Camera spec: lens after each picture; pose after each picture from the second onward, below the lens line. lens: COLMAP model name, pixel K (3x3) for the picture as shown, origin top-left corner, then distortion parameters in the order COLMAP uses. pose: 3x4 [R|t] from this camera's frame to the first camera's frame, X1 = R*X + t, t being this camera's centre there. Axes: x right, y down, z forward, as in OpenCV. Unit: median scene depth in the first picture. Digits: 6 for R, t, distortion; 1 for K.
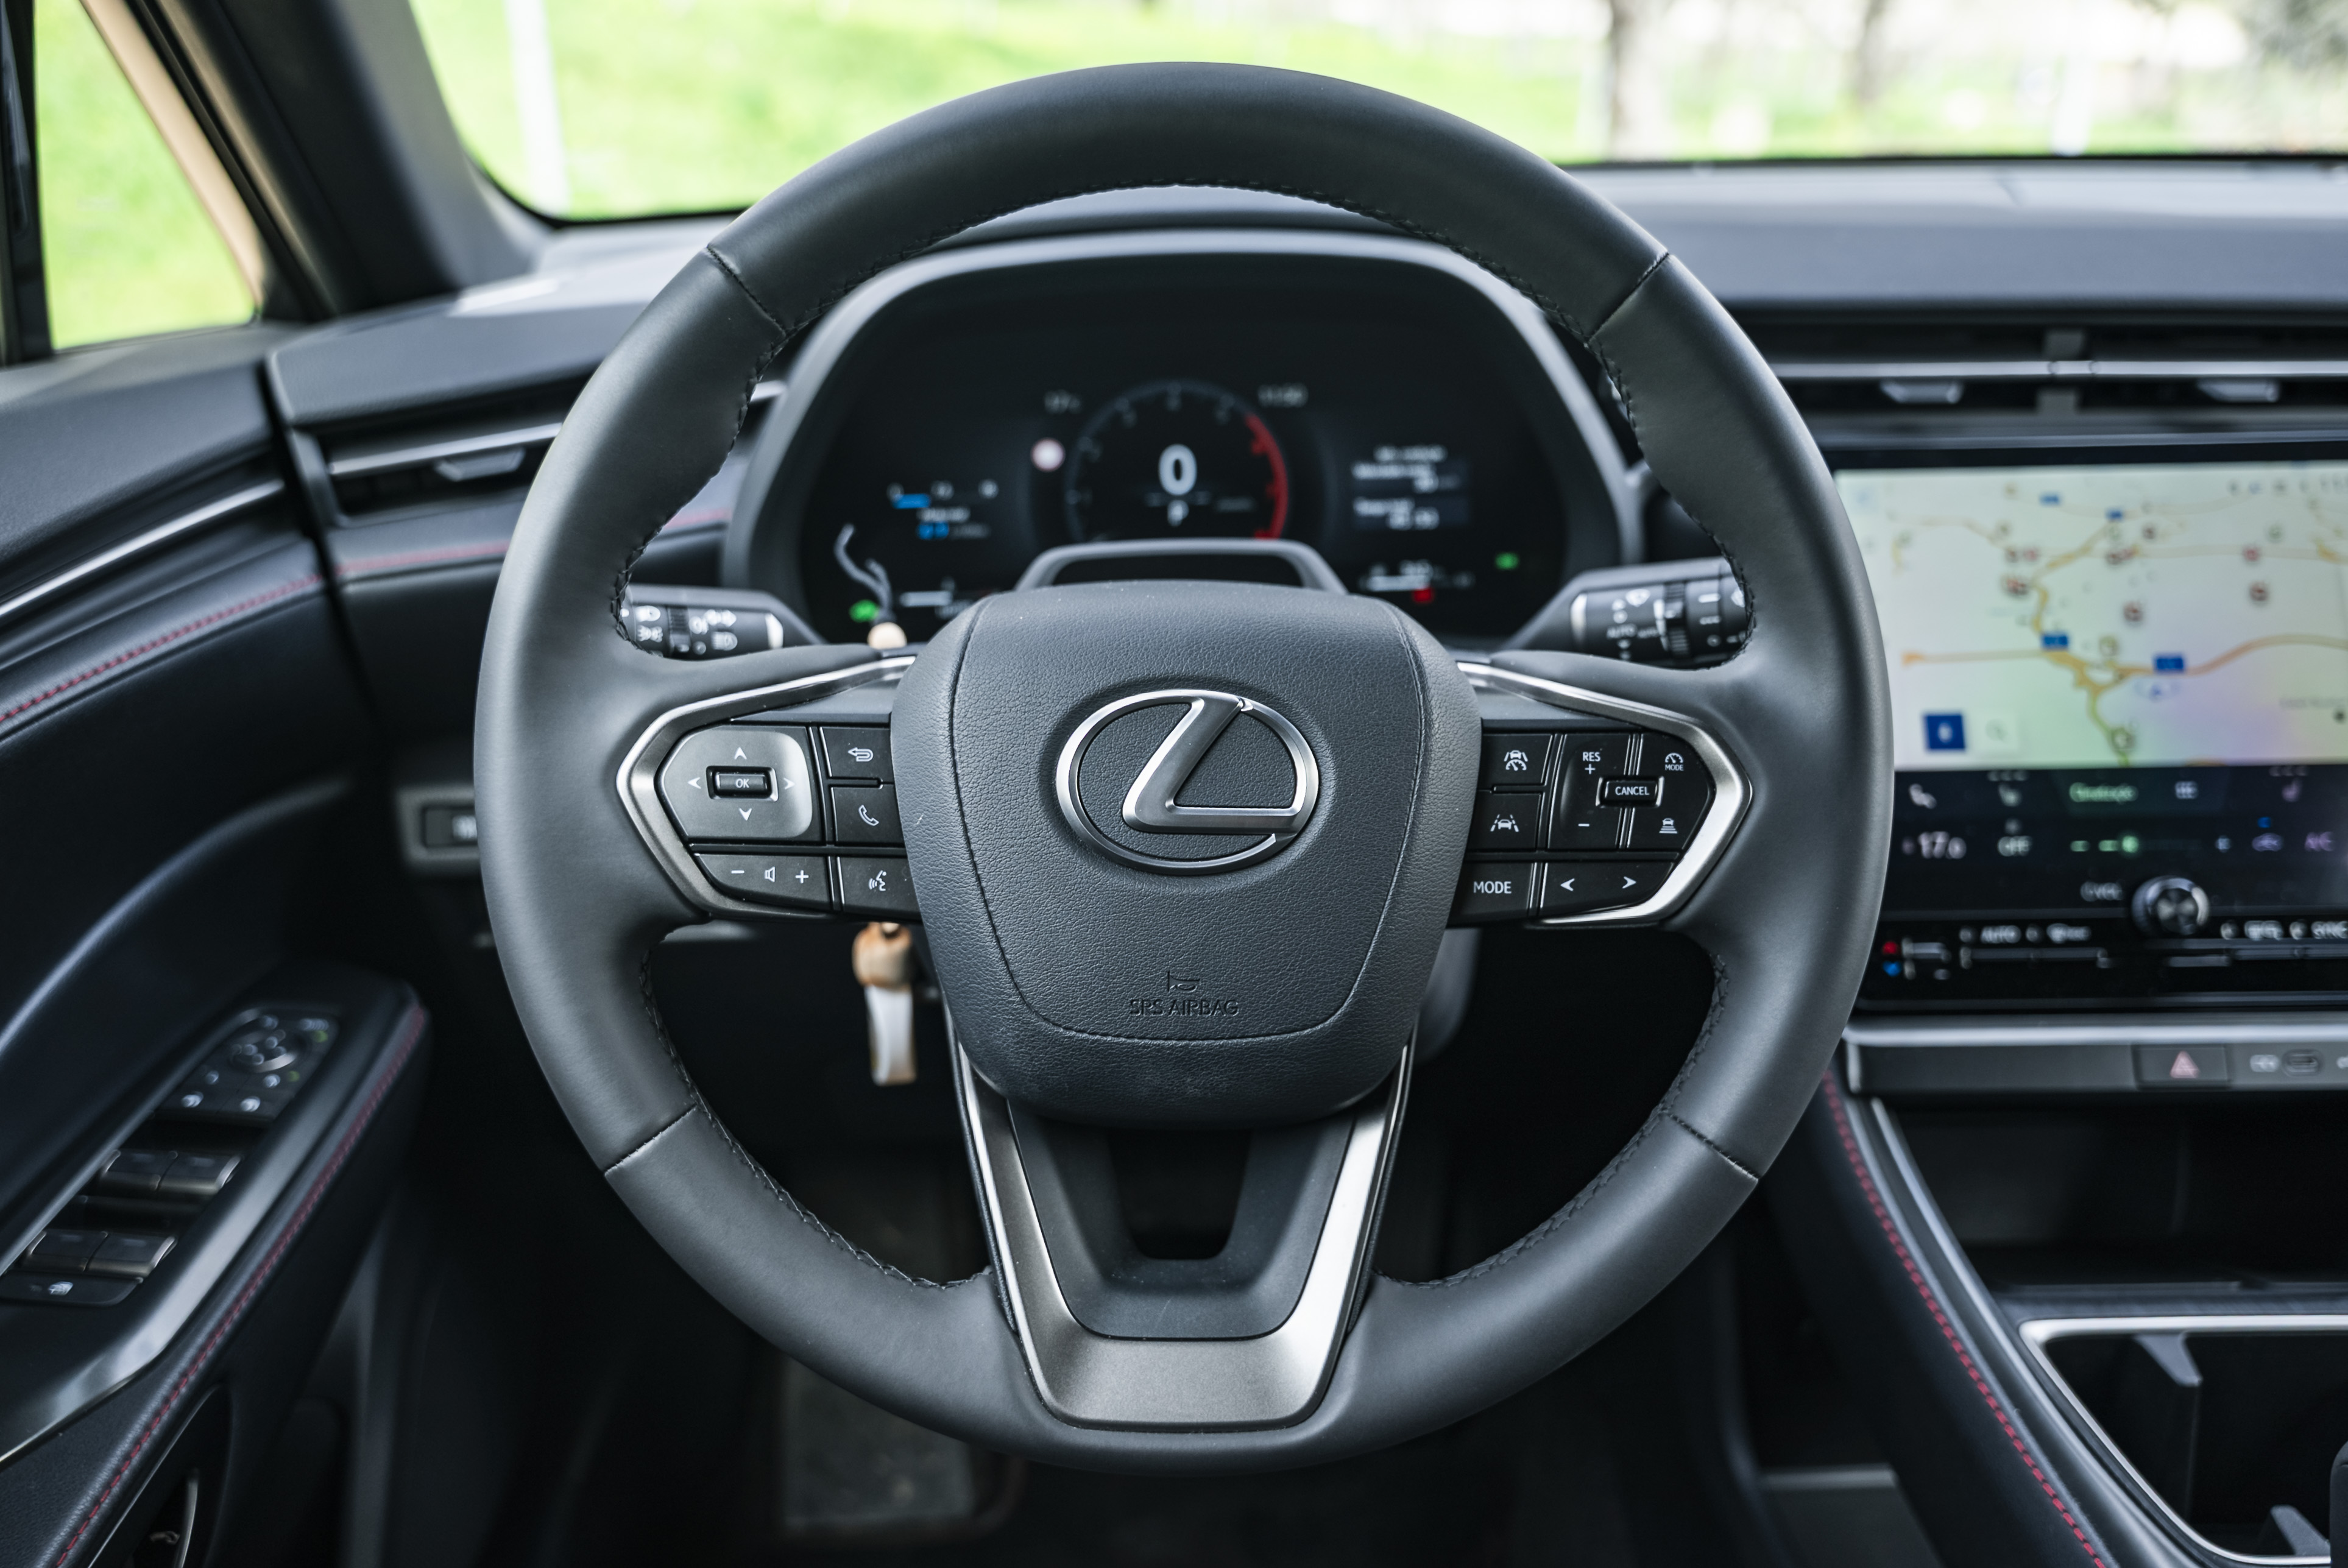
lens RADIAL K [[1734.8, 0, 1174.0], [0, 1734.8, 784.0], [0, 0, 1]] dist [-0.001726, -0.002563]
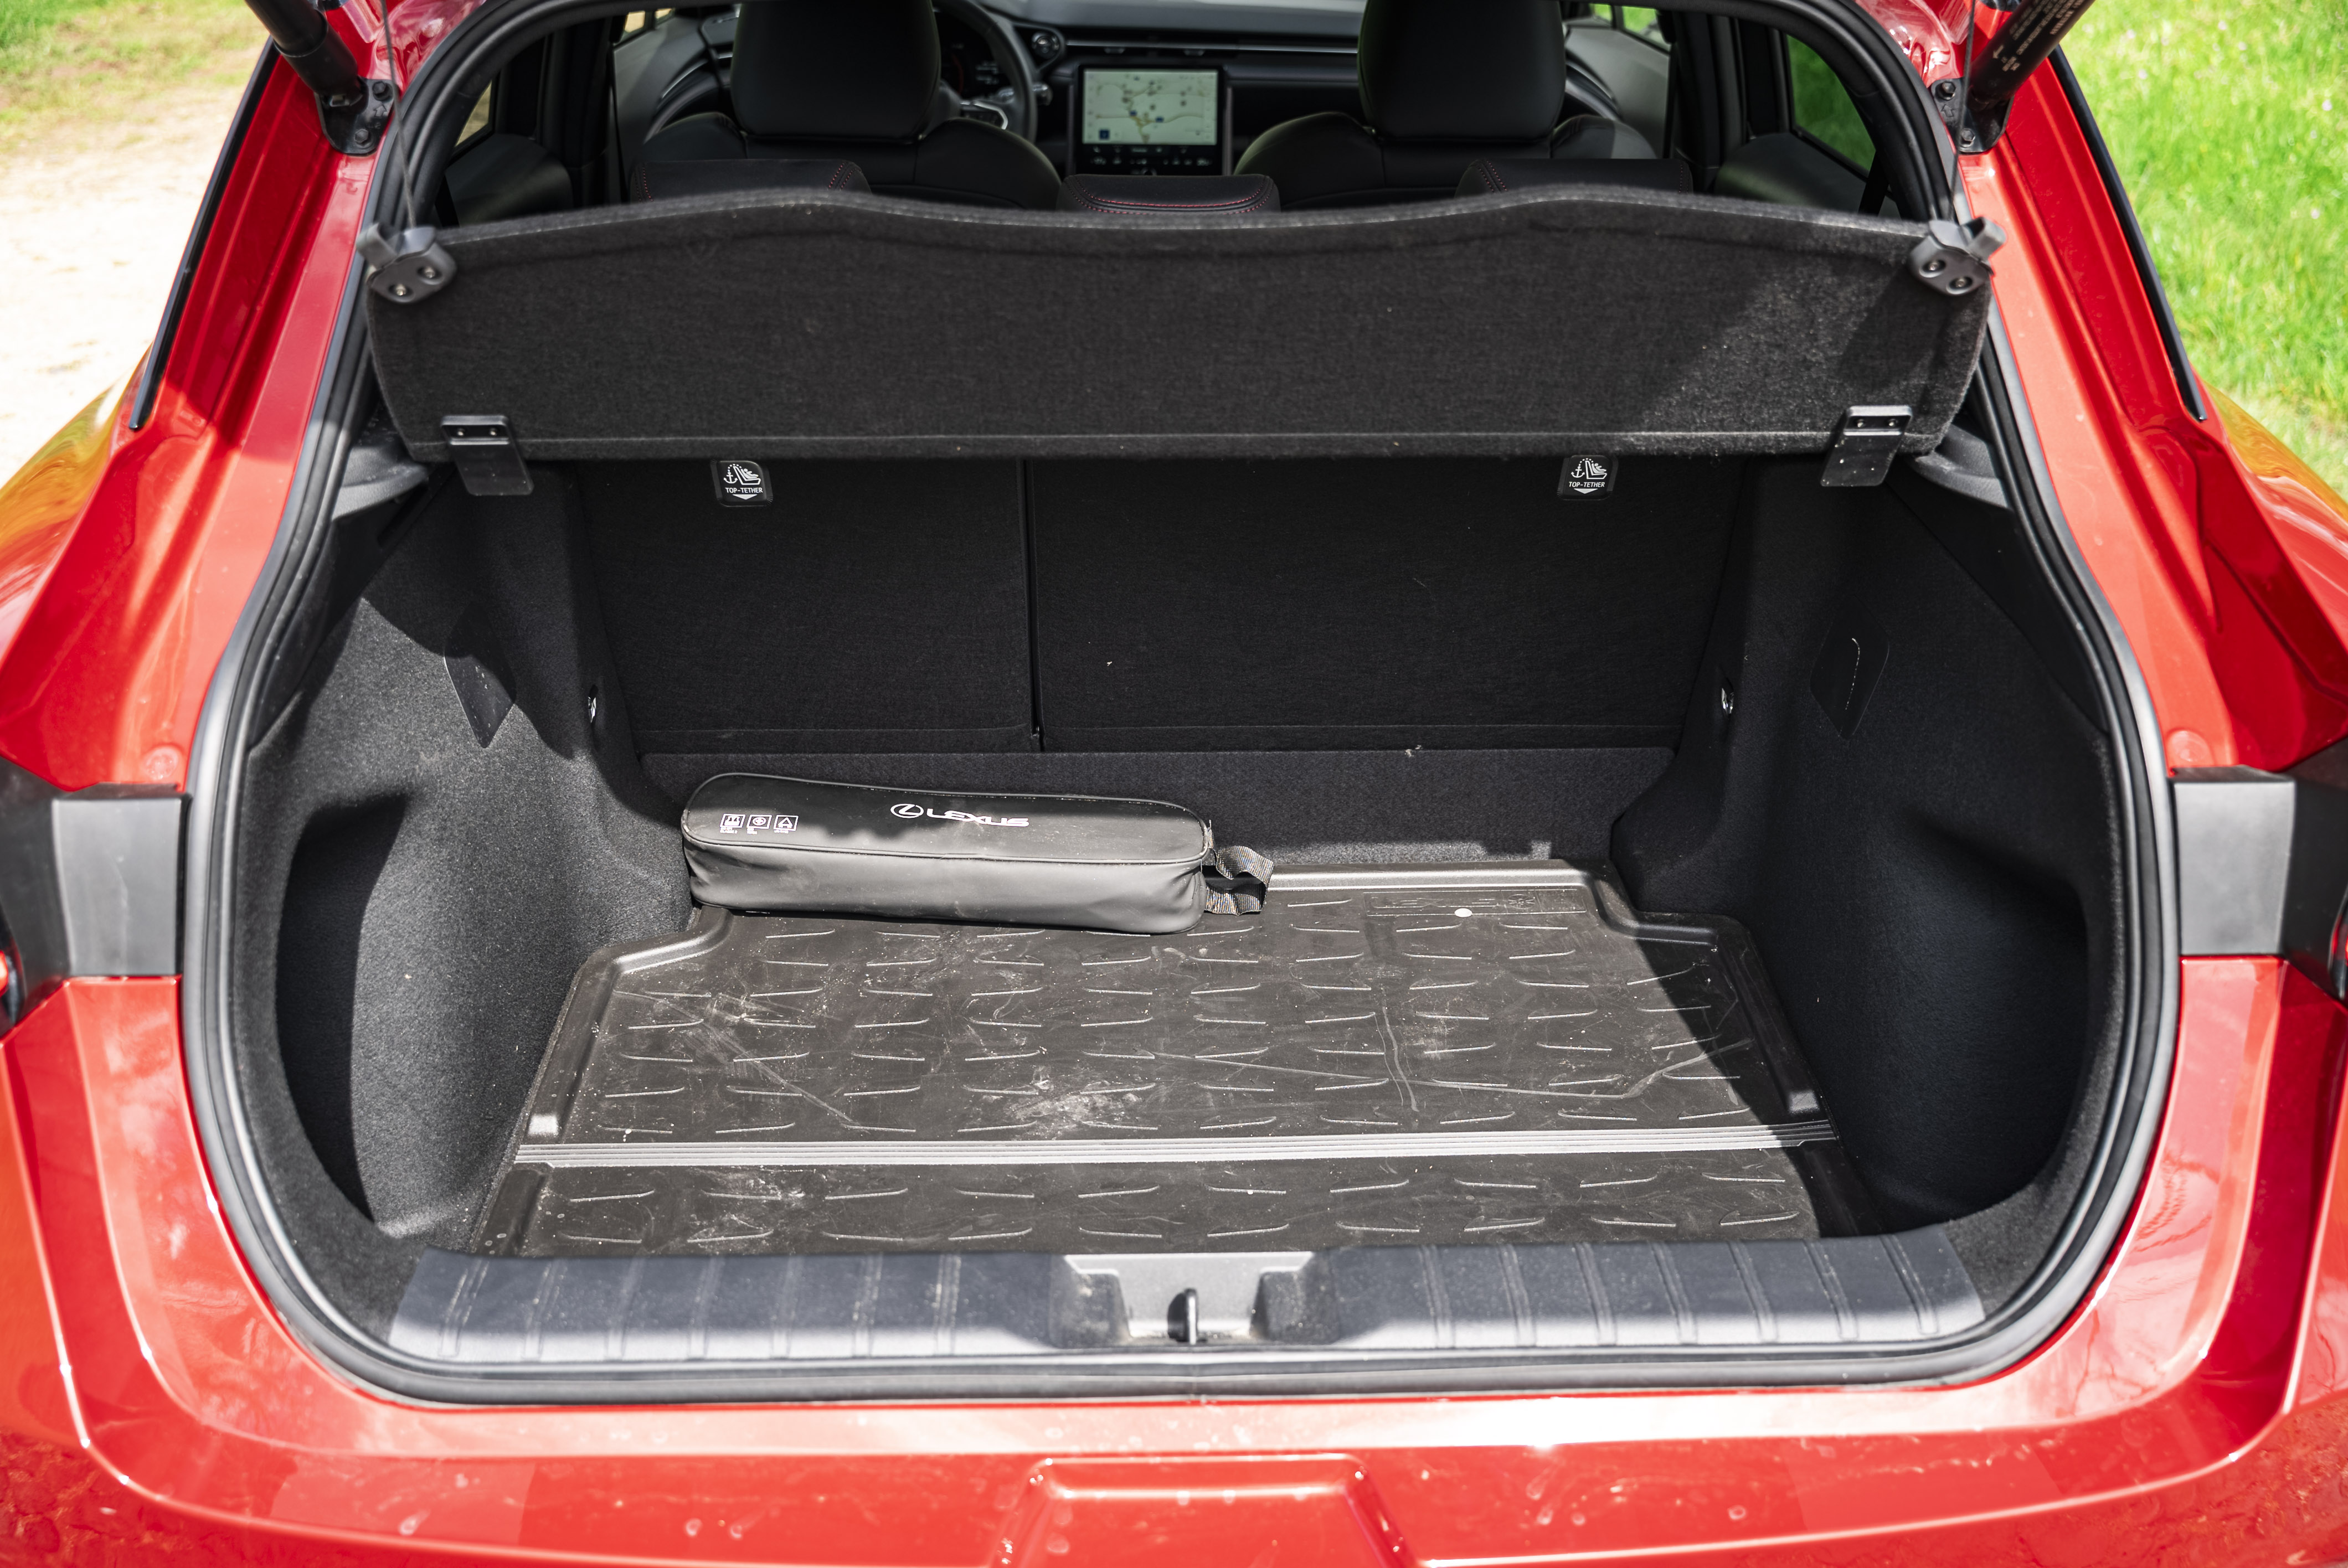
lens RADIAL K [[2138.5, 0, 1174.0], [0, 2138.5, 784.0], [0, 0, 1]] dist [0.005162, 0.002277]
pose [[0.999543, 0.030209, 0.000530, 0.905504], [-0.030074, 0.993082, 0.113508, 1.285125], [0.002903, -0.113472, 0.993537, -5.910492]]
